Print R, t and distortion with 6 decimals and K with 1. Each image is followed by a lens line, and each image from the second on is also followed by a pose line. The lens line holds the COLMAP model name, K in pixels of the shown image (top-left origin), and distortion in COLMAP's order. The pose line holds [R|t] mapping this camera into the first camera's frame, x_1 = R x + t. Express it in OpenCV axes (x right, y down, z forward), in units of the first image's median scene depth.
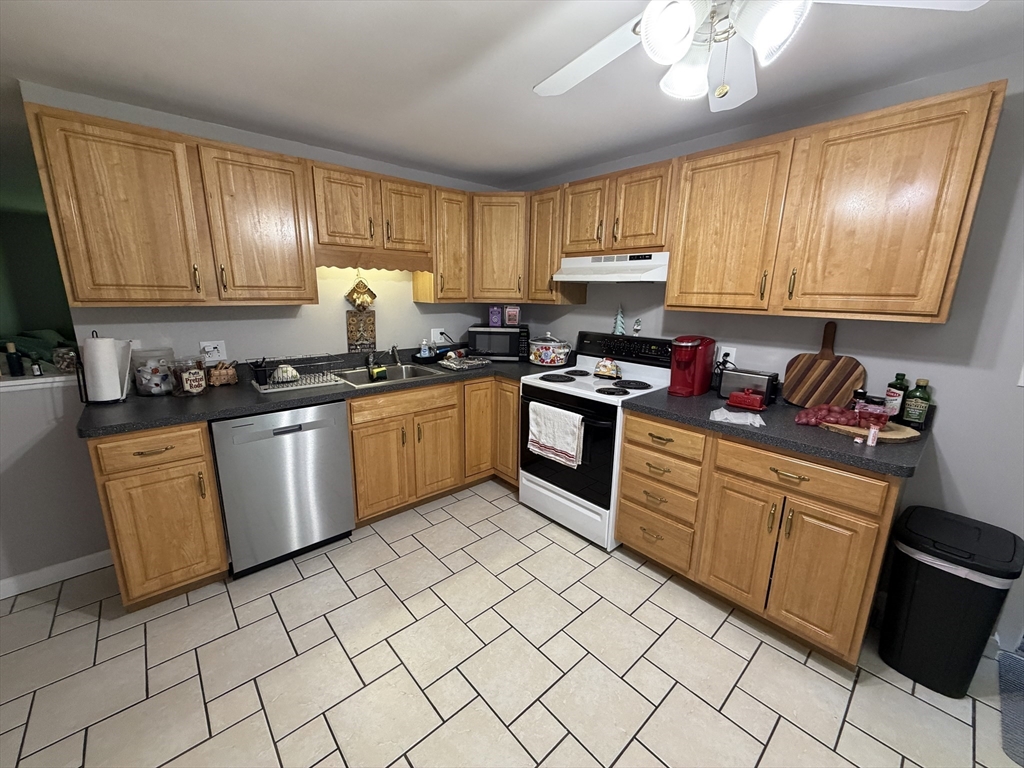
lens RADIAL K [[406.5, 0, 512.0], [0, 406.5, 384.0], [0, 0, 1]] dist [-0.000655, 0.000055]
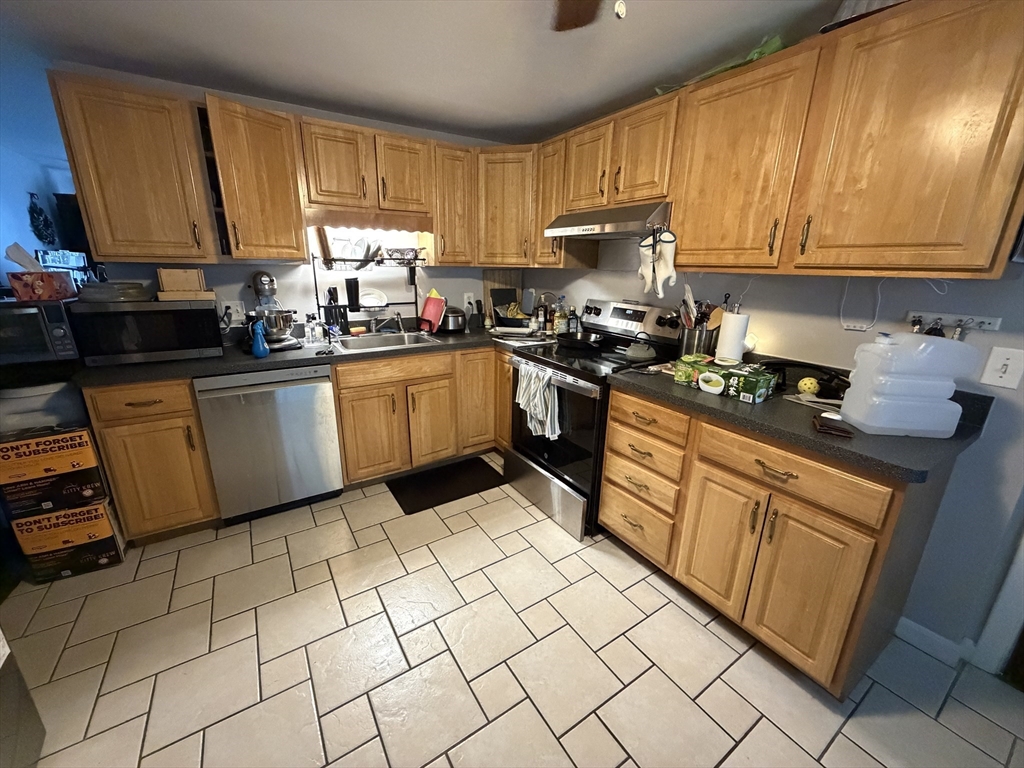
lens RADIAL K [[406.5, 0, 512.0], [0, 406.5, 384.0], [0, 0, 1]] dist [-0.000655, 0.000055]
pose [[0.986999, 0.042248, -0.155076, 0.233457], [-0.032466, 0.997352, 0.065076, 0.012301], [0.157415, -0.059195, 0.985757, 0.094296]]
